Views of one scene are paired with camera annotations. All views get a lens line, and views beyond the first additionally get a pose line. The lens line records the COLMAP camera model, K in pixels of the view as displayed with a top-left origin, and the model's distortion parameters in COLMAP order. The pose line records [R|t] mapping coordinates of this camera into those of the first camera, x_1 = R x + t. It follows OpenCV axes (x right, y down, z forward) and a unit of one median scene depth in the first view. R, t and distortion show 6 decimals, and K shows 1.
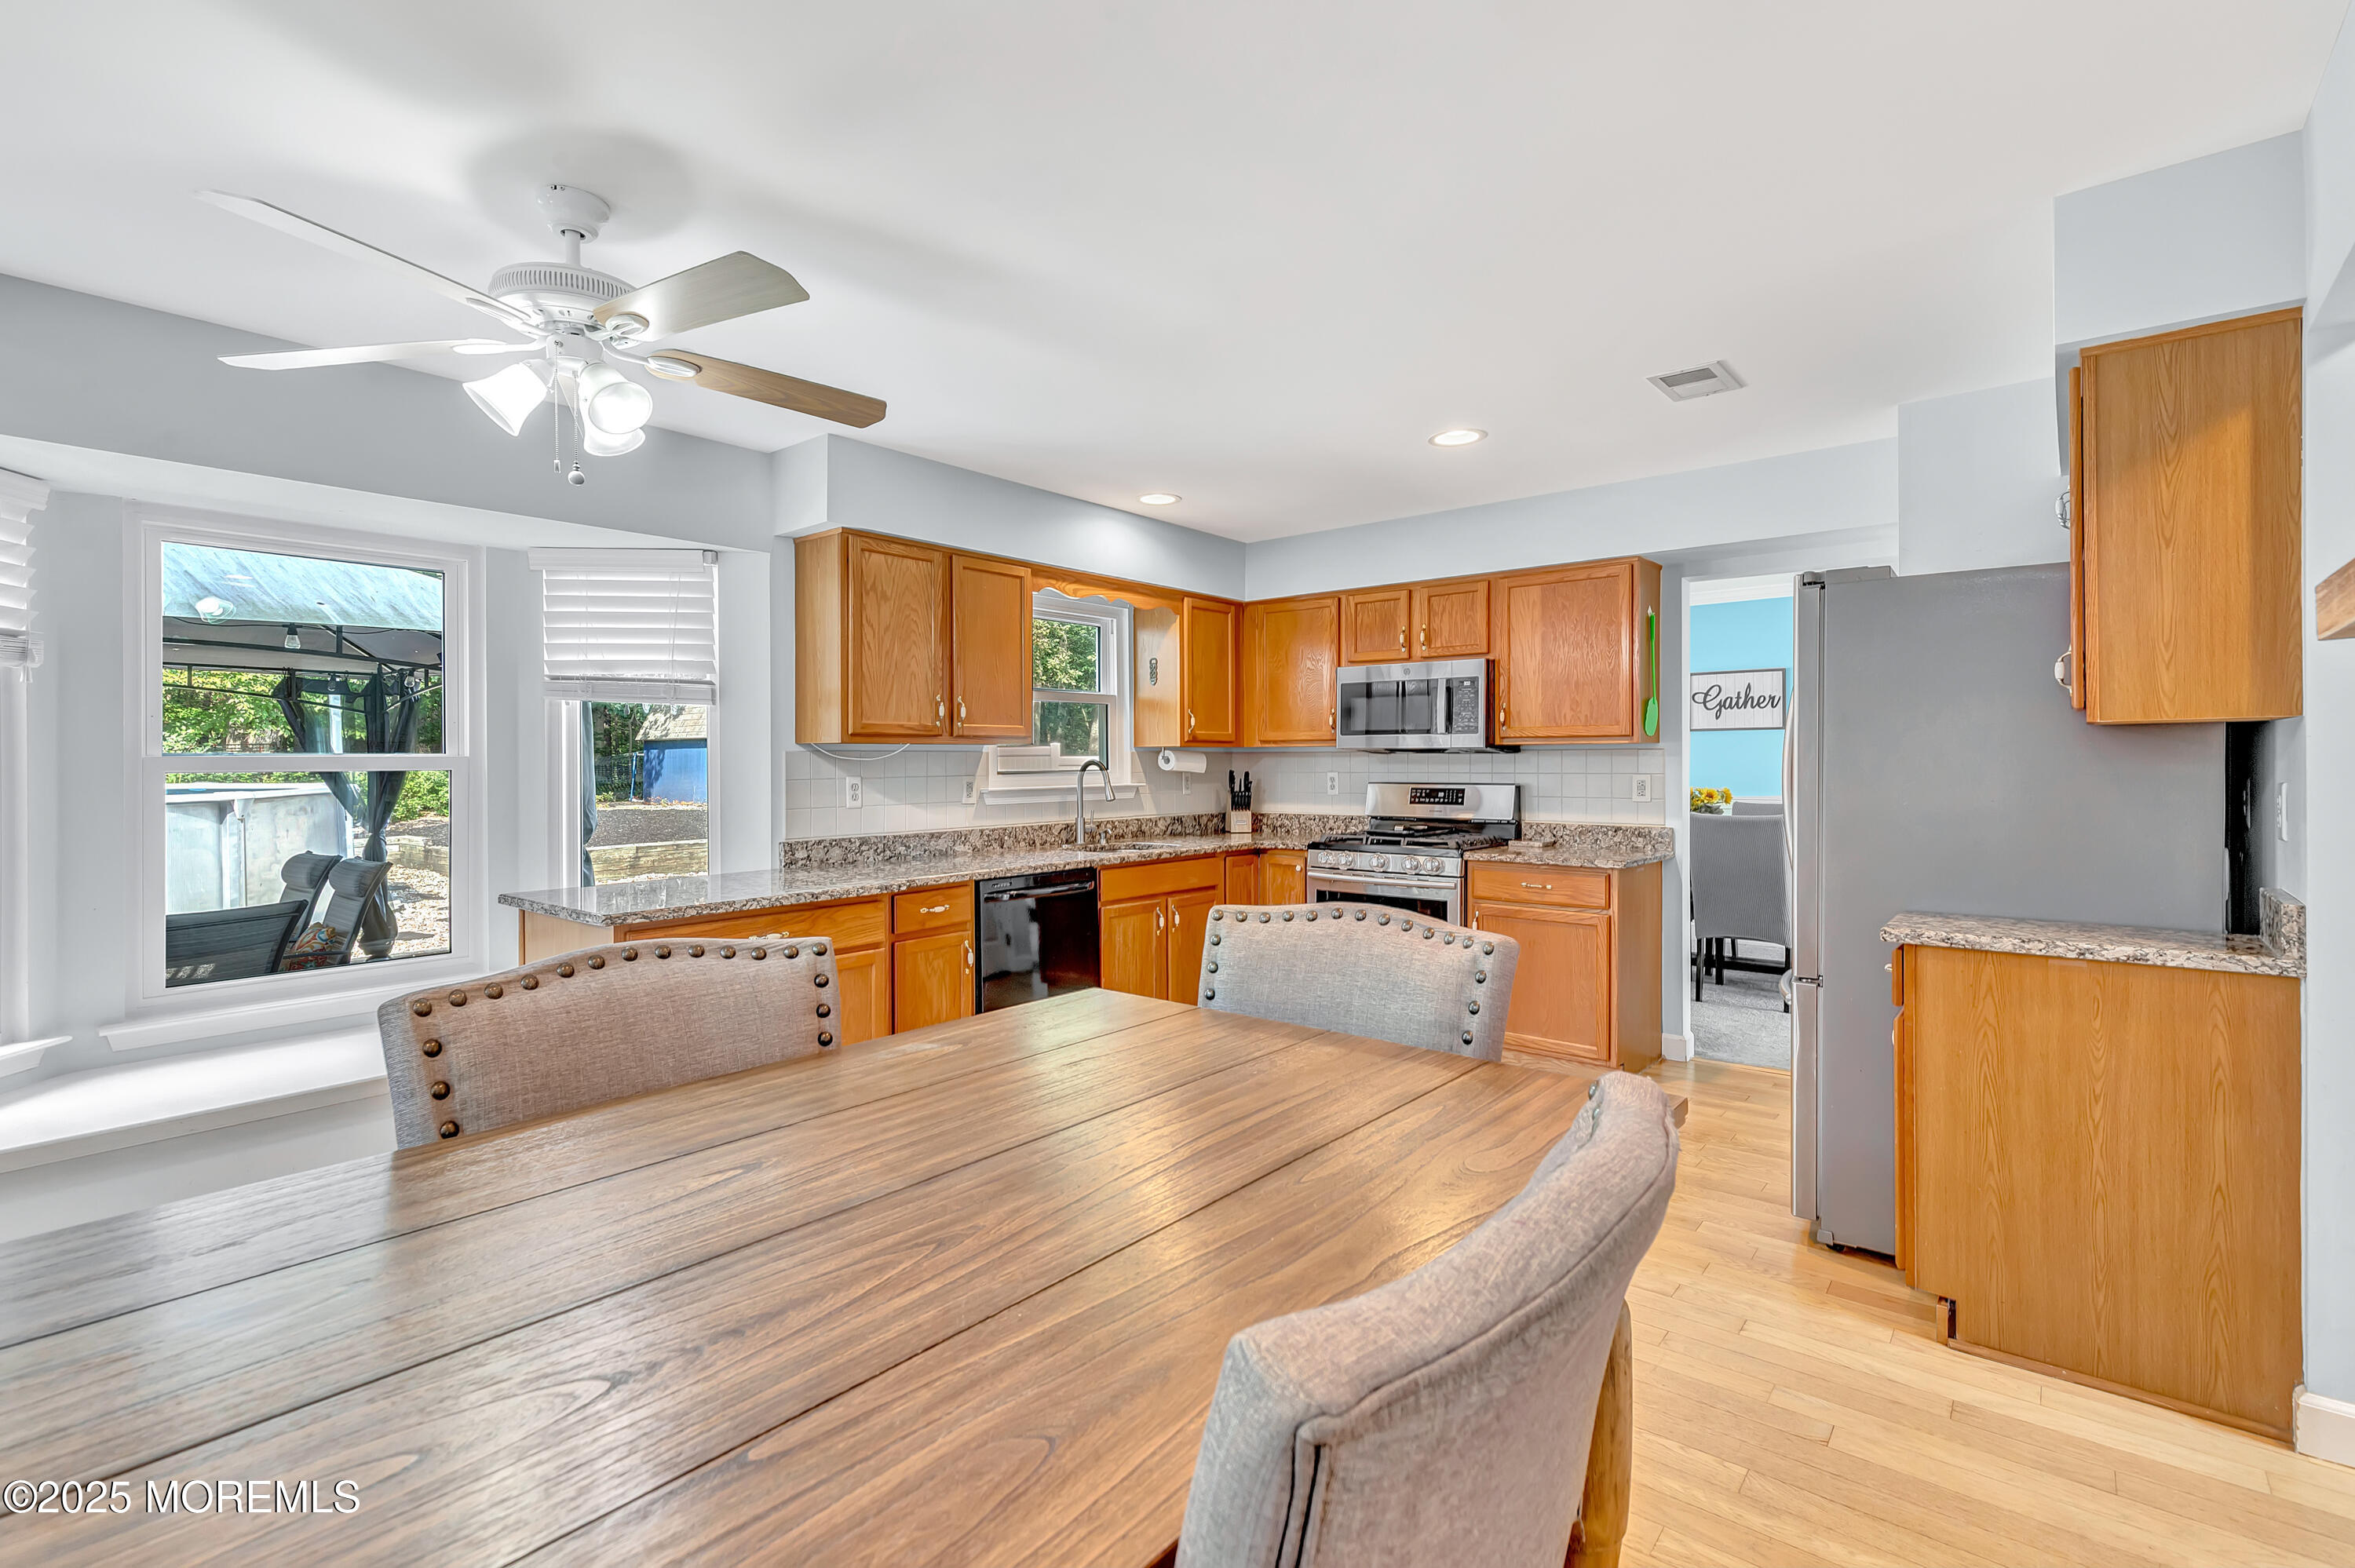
lens RADIAL K [[1070.1, 0, 1223.4], [0, 1070.1, 750.2], [0, 0, 1]] dist [0.007995, -0.002104]
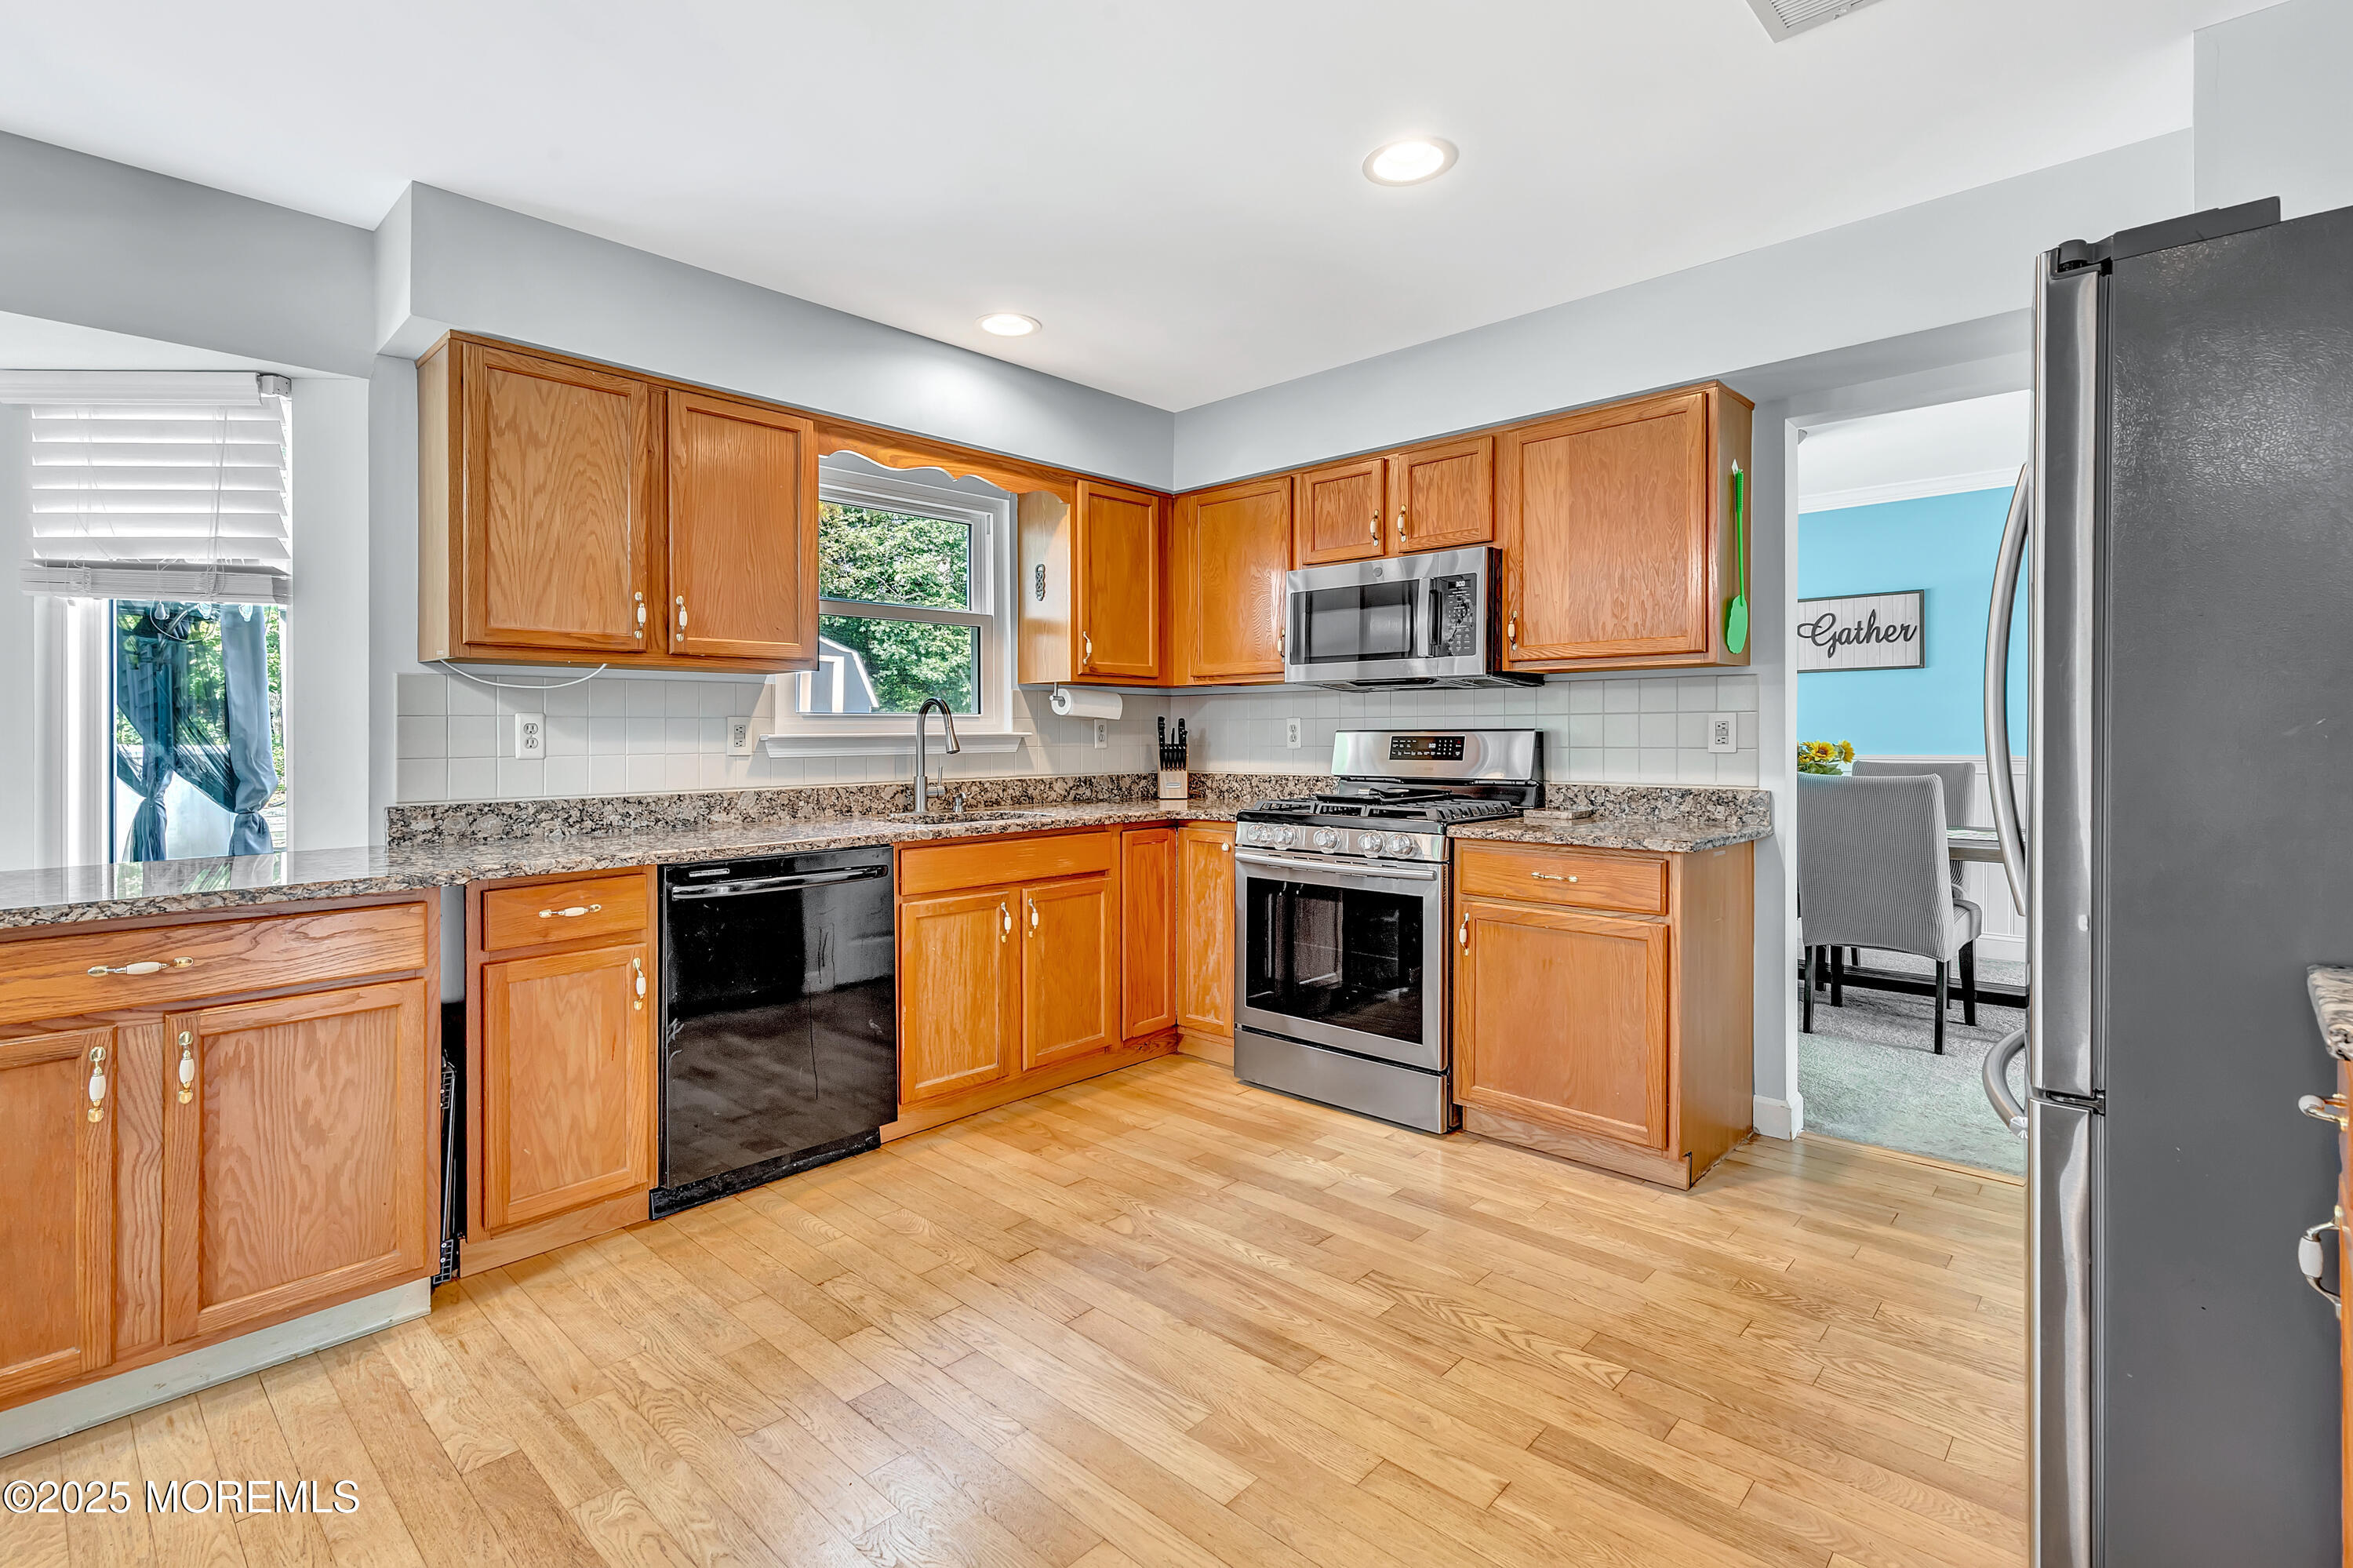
lens RADIAL K [[1069.4, 0, 1192.7], [0, 1069.4, 736.0], [0, 0, 1]] dist [0.007995, -0.002104]
pose [[0.995258, -0.004157, -0.097183, 0.128016], [0.005363, 0.999912, 0.012151, 0.028666], [0.097124, -0.012615, 0.995192, 0.305673]]
